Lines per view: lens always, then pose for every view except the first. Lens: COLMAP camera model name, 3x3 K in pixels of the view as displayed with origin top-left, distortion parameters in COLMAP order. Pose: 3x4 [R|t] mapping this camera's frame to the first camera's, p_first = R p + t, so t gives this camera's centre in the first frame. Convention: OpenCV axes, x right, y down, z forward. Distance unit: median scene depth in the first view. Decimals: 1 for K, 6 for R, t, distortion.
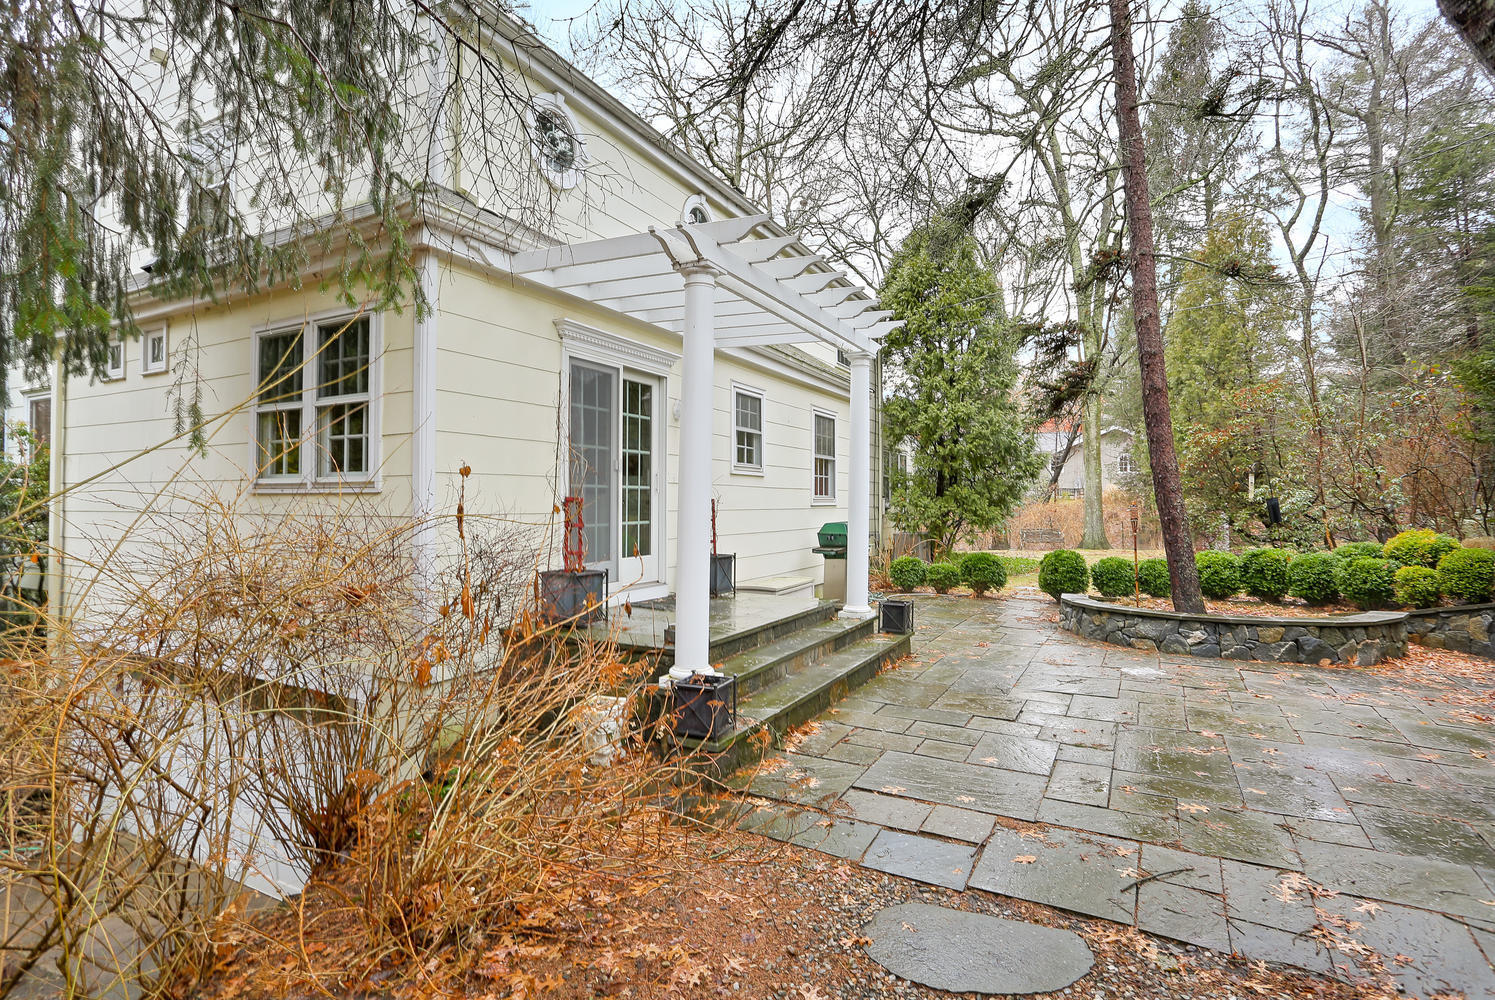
lens RADIAL K [[740.2, 0, 745.9], [0, 740.2, 497.2], [0, 0, 1]] dist [-0.035753, 0.007211]
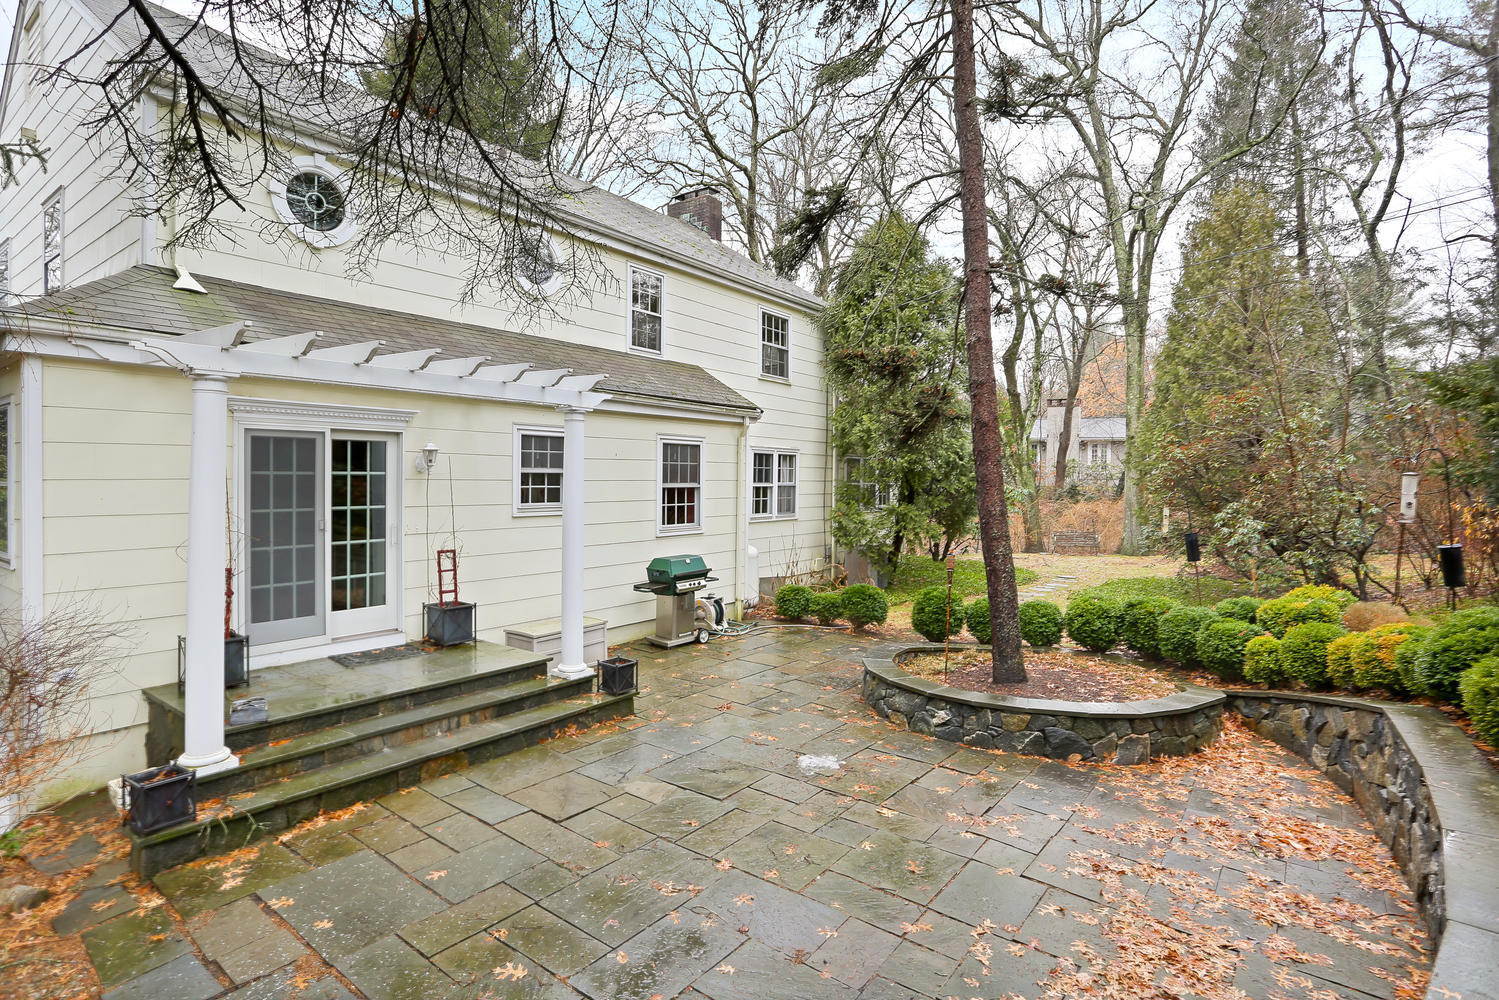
lens RADIAL K [[742.2, 0, 751.7], [0, 742.2, 496.4], [0, 0, 1]] dist [-0.035753, 0.007211]
pose [[0.985320, 0.011042, -0.170359, 0.539011], [-0.005166, 0.999378, 0.034893, -0.109647], [0.170638, -0.033501, 0.984764, 0.074150]]
